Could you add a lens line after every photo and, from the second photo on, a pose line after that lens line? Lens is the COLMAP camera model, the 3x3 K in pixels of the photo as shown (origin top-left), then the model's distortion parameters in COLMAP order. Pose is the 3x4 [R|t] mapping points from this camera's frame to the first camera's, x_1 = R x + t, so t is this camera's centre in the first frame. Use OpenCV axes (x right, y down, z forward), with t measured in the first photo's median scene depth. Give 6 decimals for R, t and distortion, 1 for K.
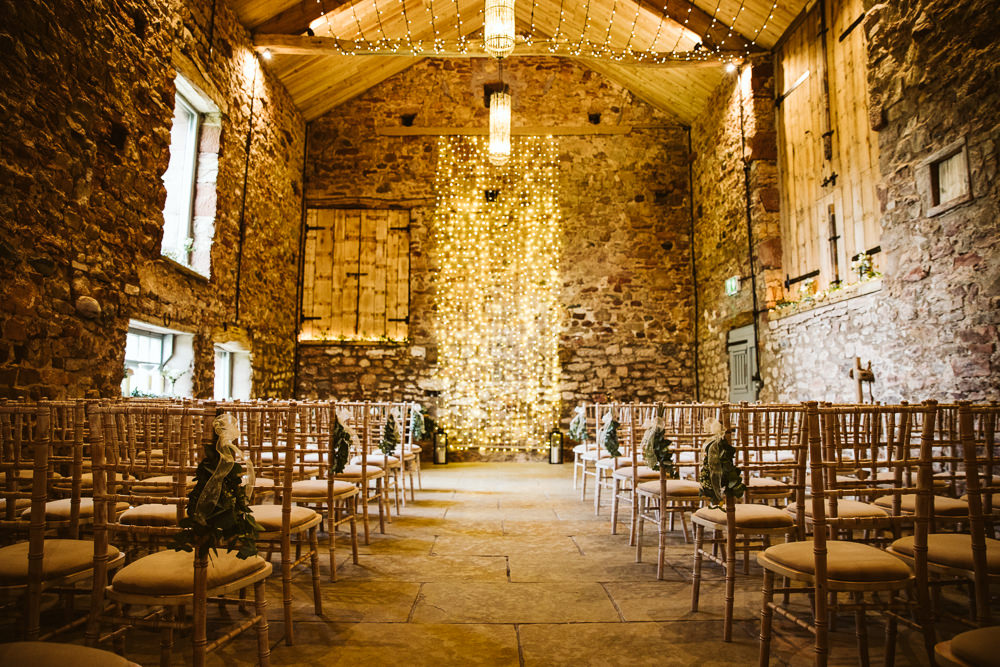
lens RADIAL K [[703.6, 0, 498.8], [0, 703.6, 335.1], [0, 0, 1]] dist [-0.066633, -0.000407]
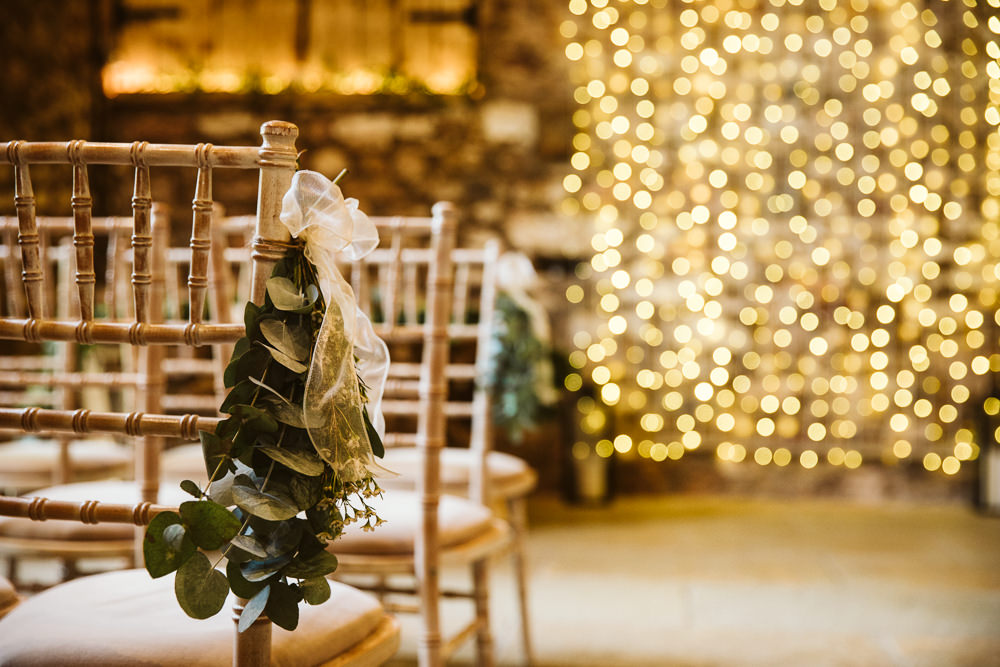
lens RADIAL K [[1585.1, 0, 500.2], [0, 1585.1, 332.3], [0, 0, 1]] dist [0.265972, 0.000000]
pose [[0.993086, 0.001691, -0.117374, -0.040388], [0.009843, 0.995175, 0.097617, 0.045633], [0.116973, -0.098097, 0.988278, 0.333870]]
